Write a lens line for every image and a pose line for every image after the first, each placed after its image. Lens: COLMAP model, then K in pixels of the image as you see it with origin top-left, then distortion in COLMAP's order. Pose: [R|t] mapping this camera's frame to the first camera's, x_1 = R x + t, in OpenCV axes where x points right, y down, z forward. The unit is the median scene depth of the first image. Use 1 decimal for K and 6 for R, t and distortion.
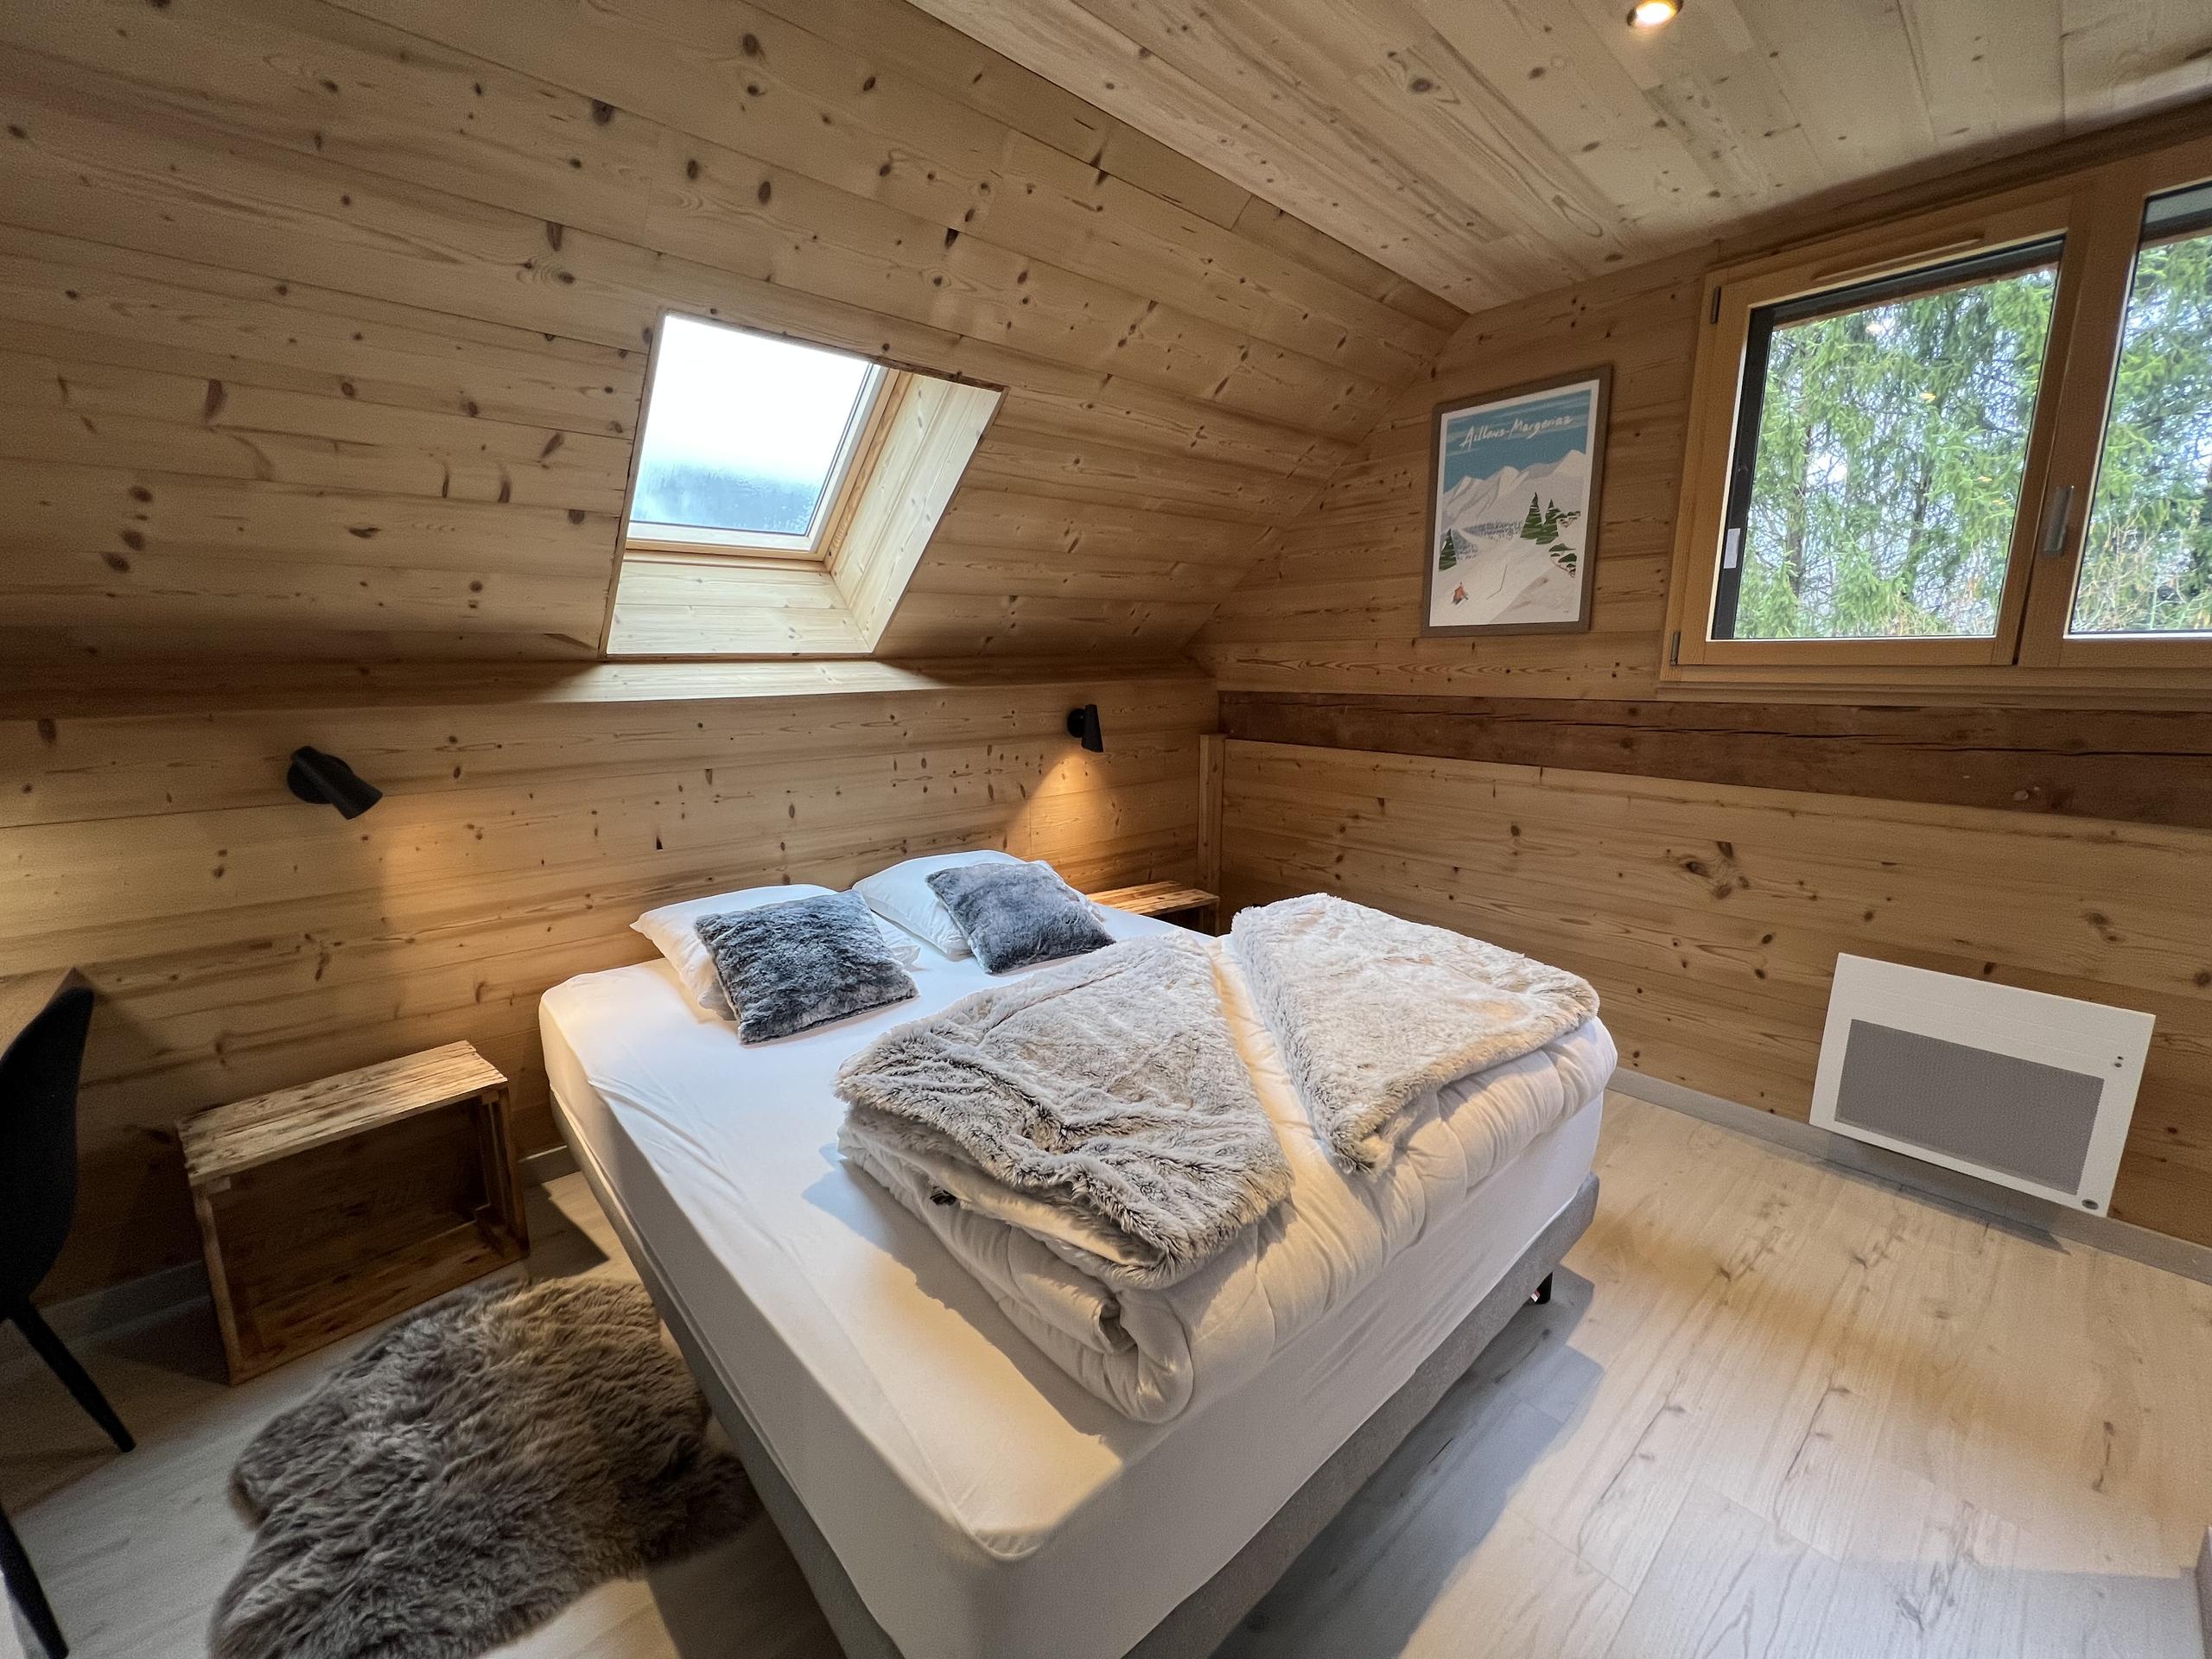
lens RADIAL K [[889.7, 0, 1098.3], [0, 889.7, 827.6], [0, 0, 1]] dist [0.001161, 0.000245]
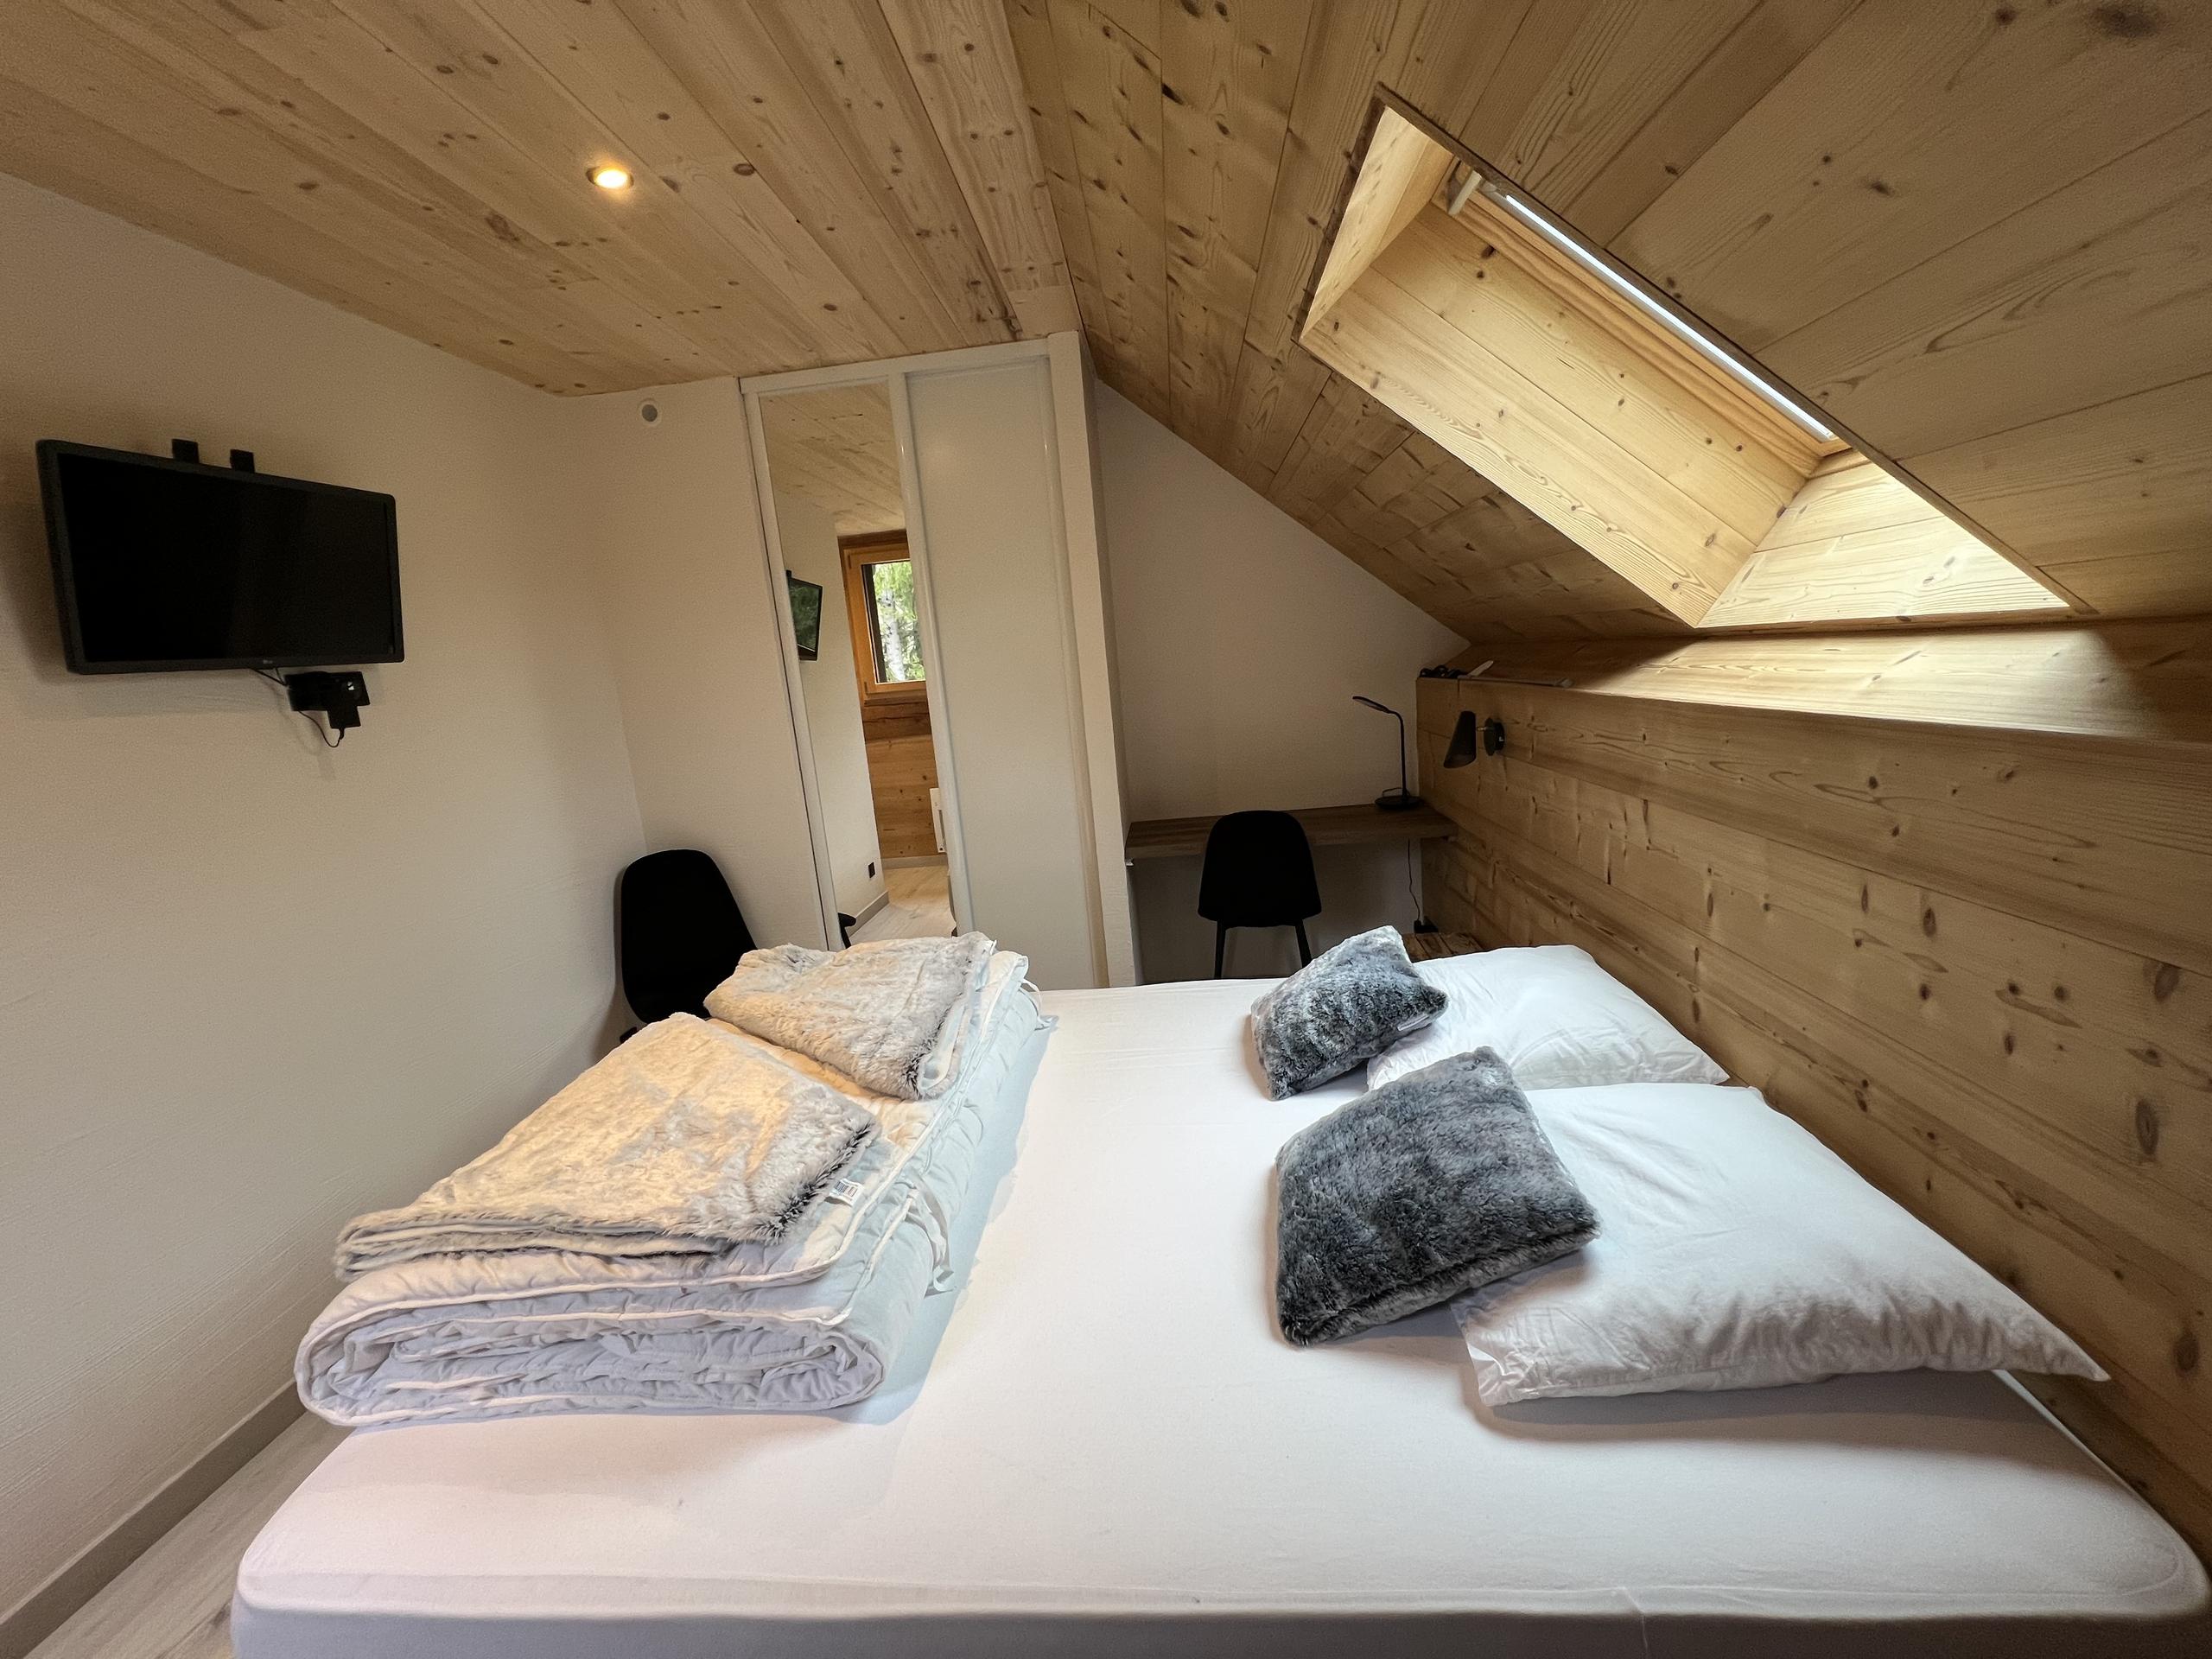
lens RADIAL K [[889.7, 0, 1098.3], [0, 889.7, 827.6], [0, 0, 1]] dist [0.001161, 0.000245]
pose [[-0.733942, 0.179625, -0.655030, 0.285214], [-0.037643, 0.952157, 0.303282, -0.209172], [0.678169, 0.247248, -0.692066, 1.025609]]
